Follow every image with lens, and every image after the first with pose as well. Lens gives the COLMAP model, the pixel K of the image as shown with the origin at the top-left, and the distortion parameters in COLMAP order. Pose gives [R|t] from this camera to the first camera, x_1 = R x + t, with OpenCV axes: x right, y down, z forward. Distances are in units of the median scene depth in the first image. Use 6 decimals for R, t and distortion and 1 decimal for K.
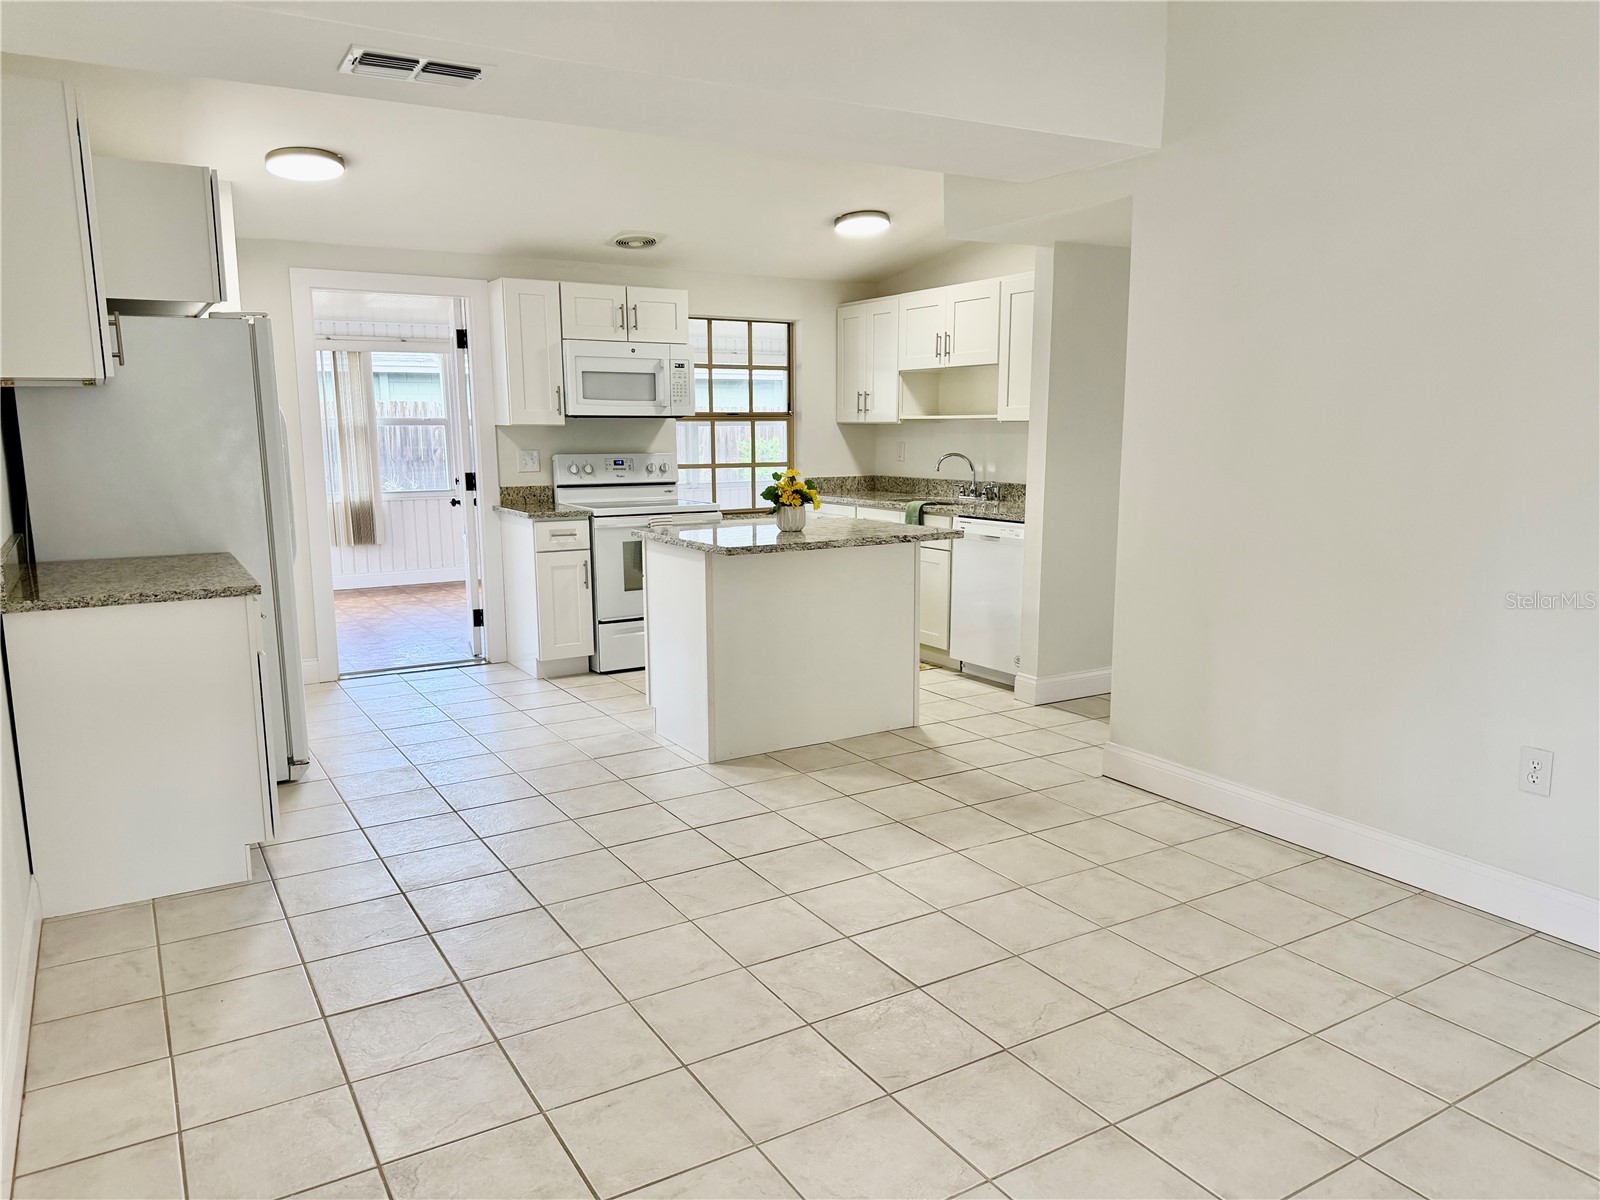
lens RADIAL K [[1119.9, 0, 801.3], [0, 1119.9, 608.8], [0, 0, 1]] dist [0.165564, -0.299153]
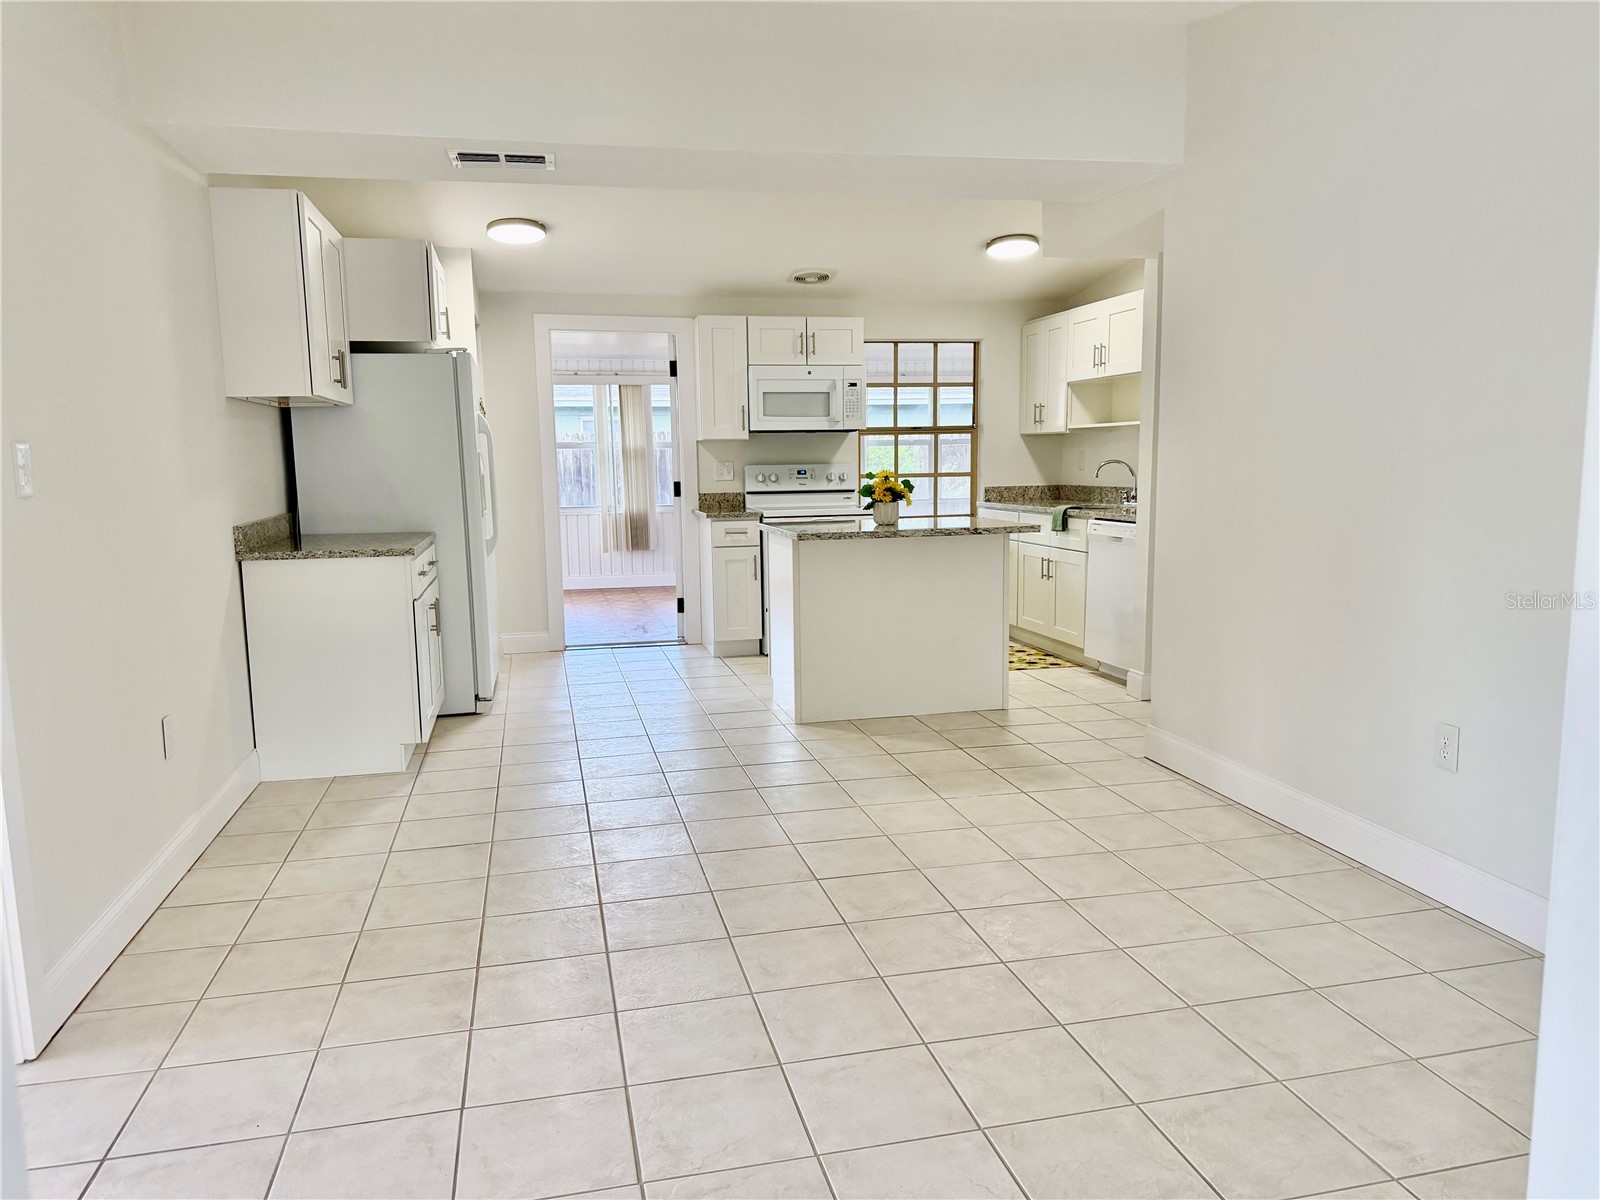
lens RADIAL K [[1119.9, 0, 801.3], [0, 1119.9, 608.8], [0, 0, 1]] dist [0.165564, -0.299153]
pose [[0.951197, 0.032442, -0.306875, 0.193577], [-0.040396, 0.998991, -0.019602, 0.029955], [0.305929, 0.031041, 0.951548, -0.068318]]
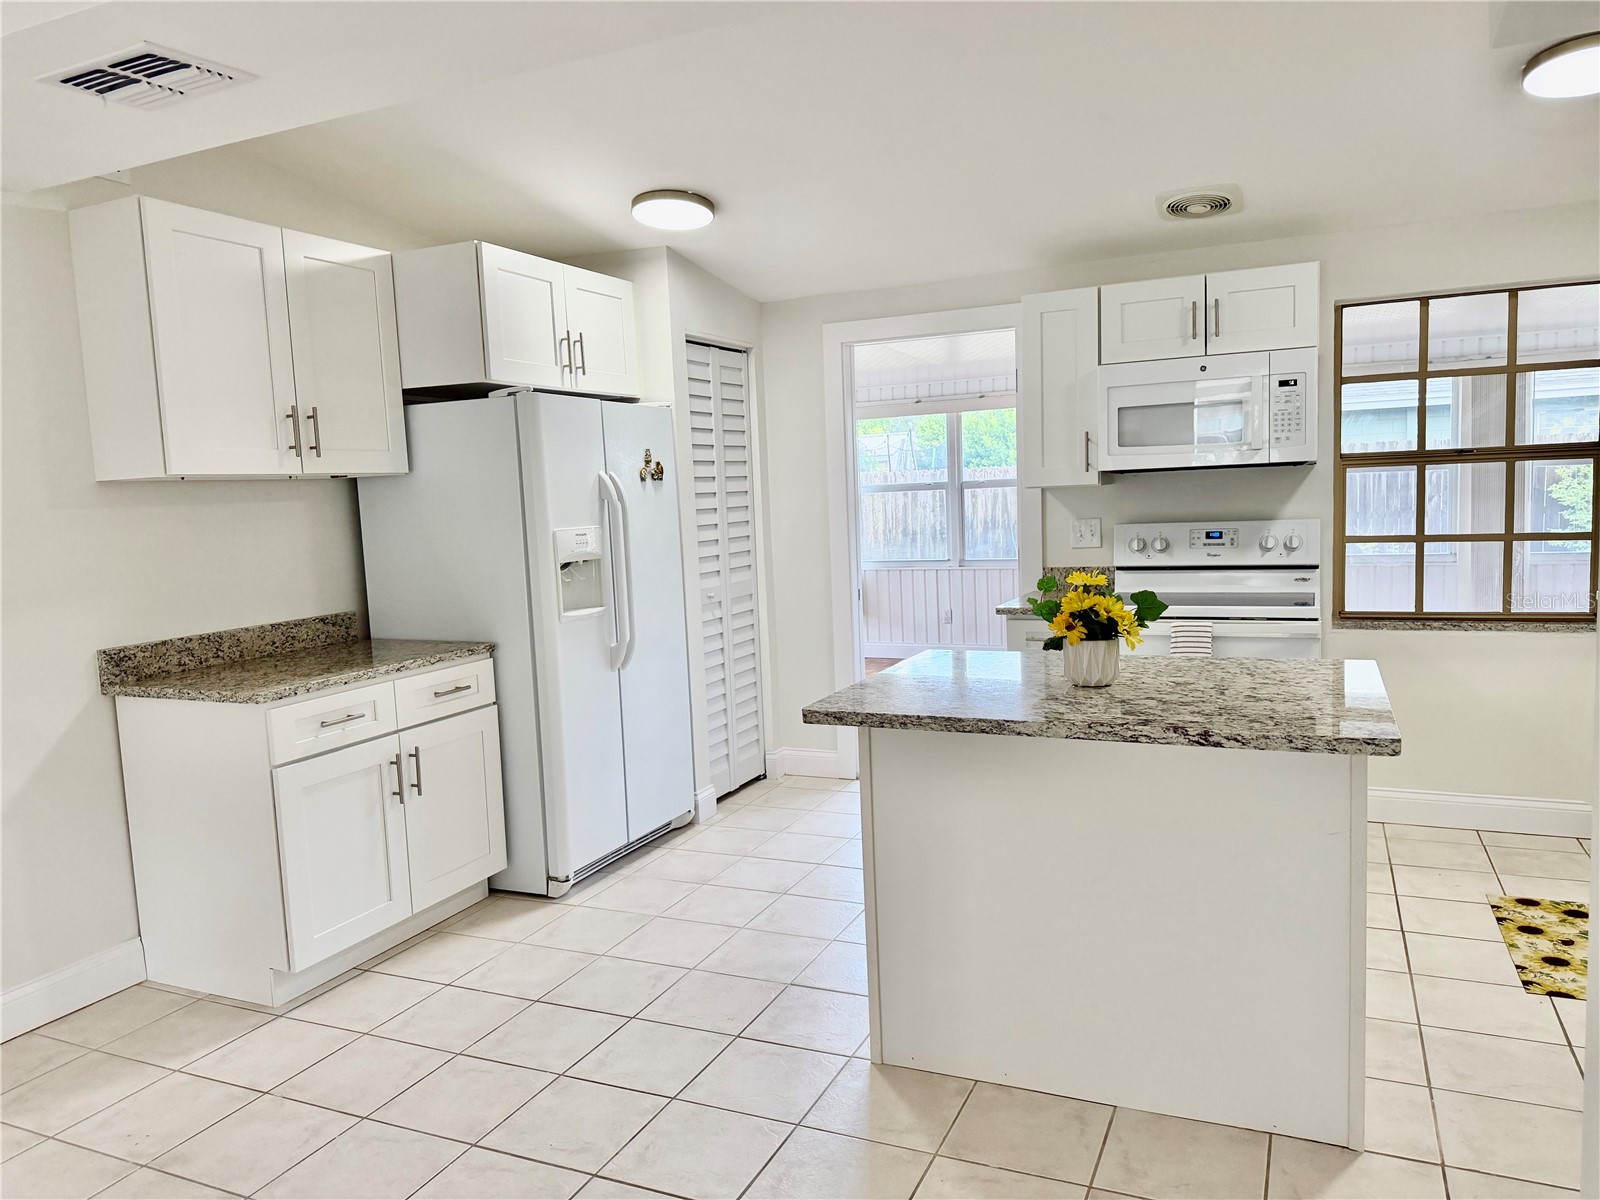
lens RADIAL K [[1128.9, 0, 797.9], [0, 1128.9, 607.3], [0, 0, 1]] dist [0.061335, -0.086775]
pose [[0.561853, 0.067646, -0.824466, 0.266744], [-0.098191, 0.995059, 0.014729, -0.075341], [0.821389, 0.072679, 0.565719, 0.433673]]
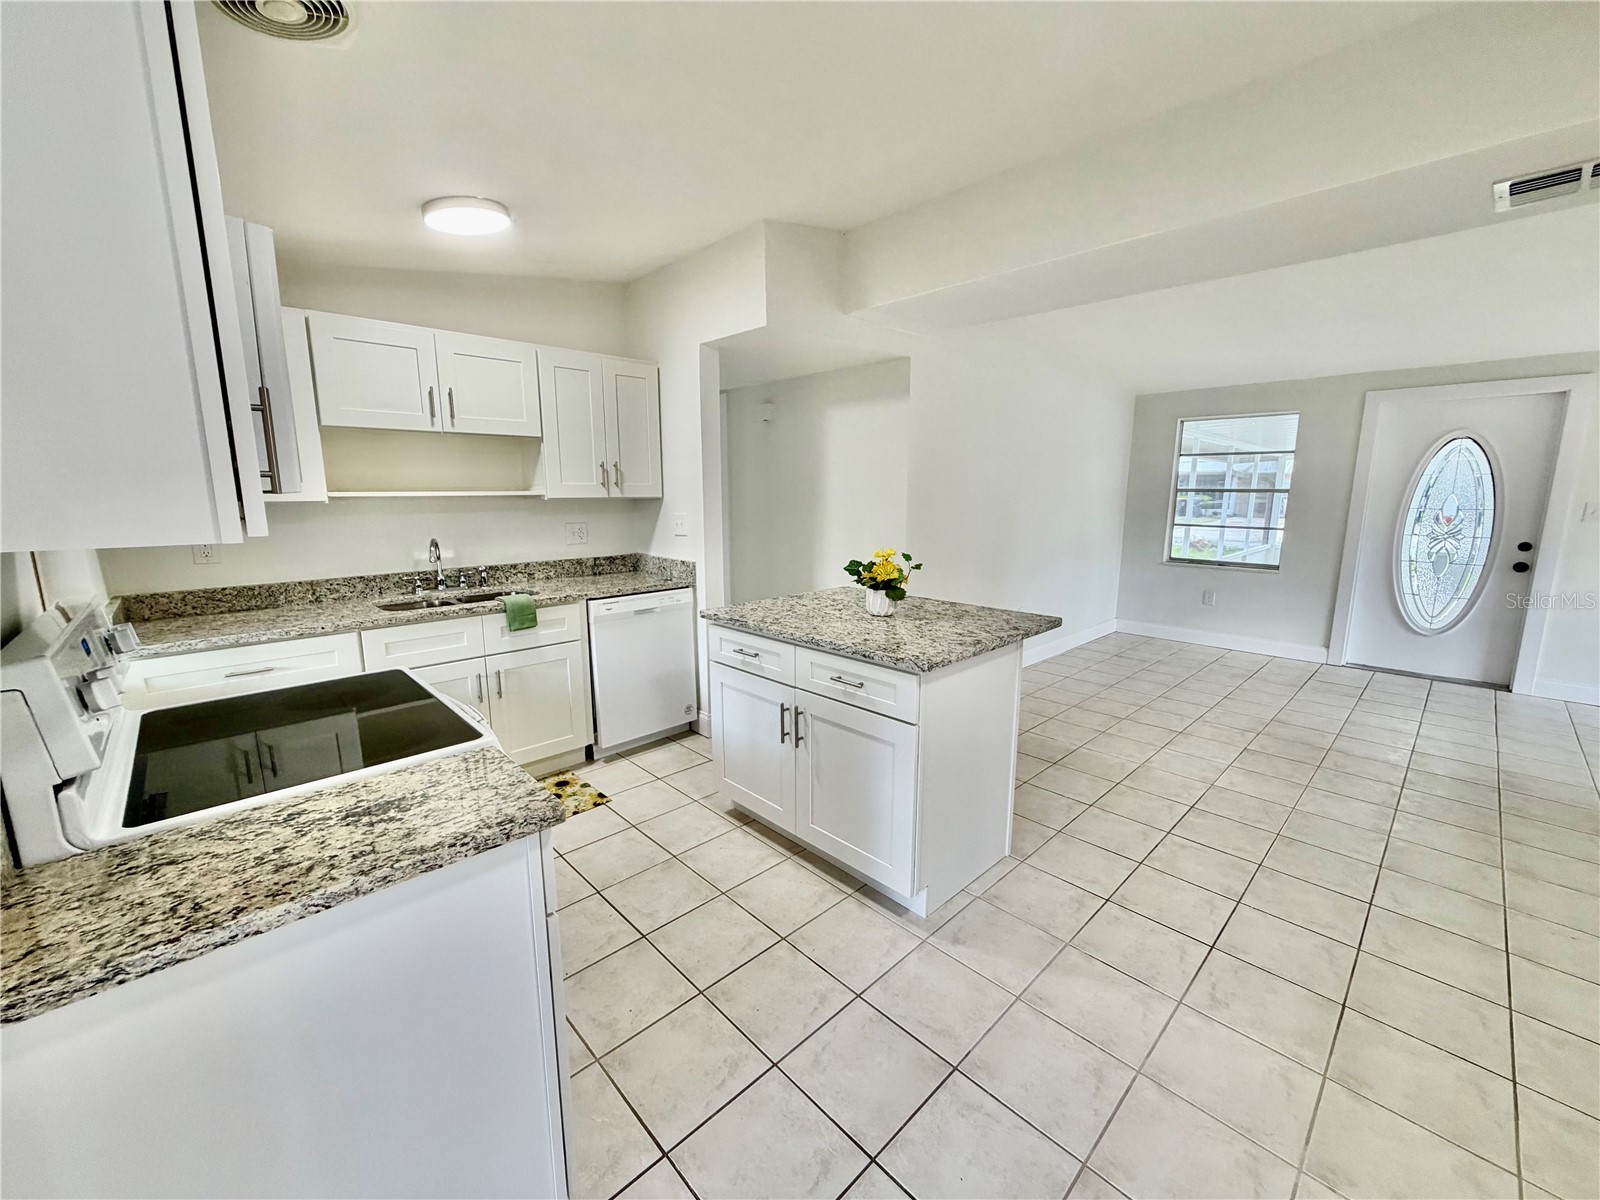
lens RADIAL K [[638.3, 0, 796.5], [0, 638.3, 599.6], [0, 0, 1]] dist [0.000019, 0.000337]
pose [[-0.208370, -0.164048, 0.964194, -0.379042], [0.165475, 0.965708, 0.200066, -0.150115], [-0.963950, 0.201238, -0.174079, 0.871346]]
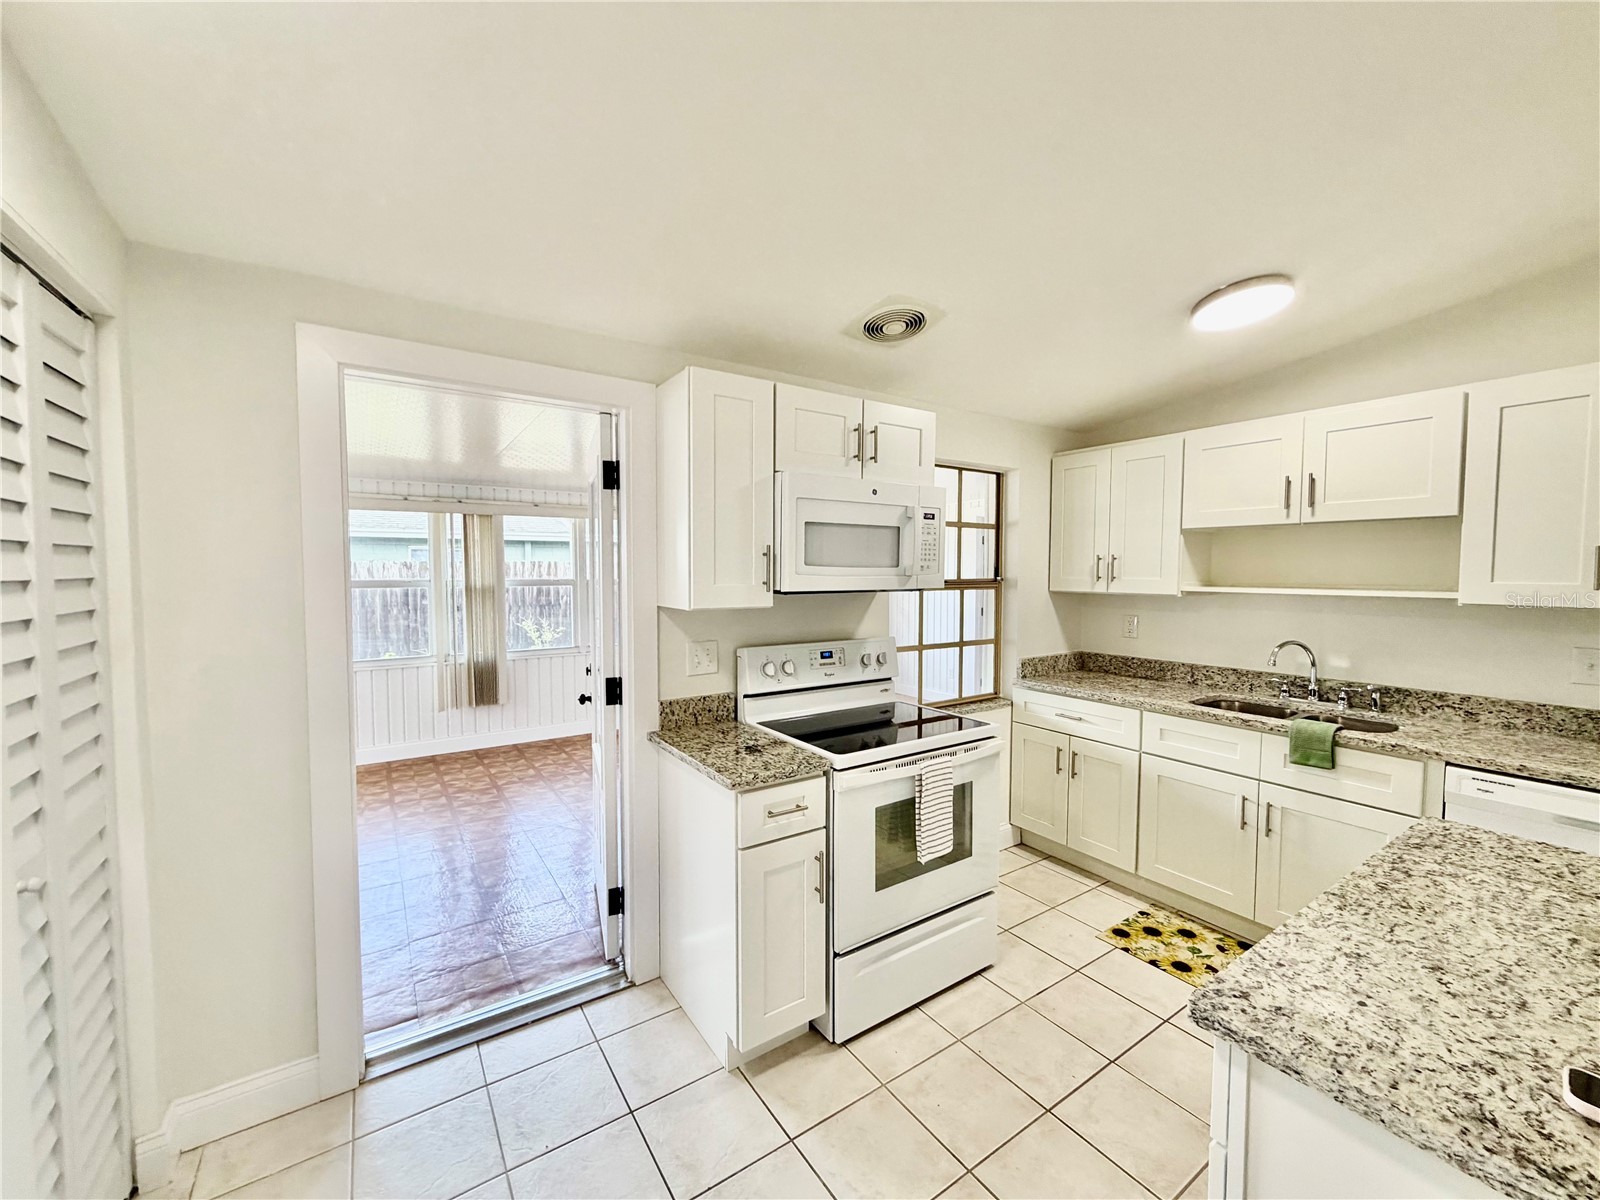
lens RADIAL K [[638.3, 0, 796.5], [0, 638.3, 599.6], [0, 0, 1]] dist [0.000019, 0.000337]
pose [[0.999097, 0.003872, 0.042309, -0.203713], [0.001179, 0.992928, -0.118715, -0.120975], [-0.042469, 0.118658, 0.992027, 0.632275]]
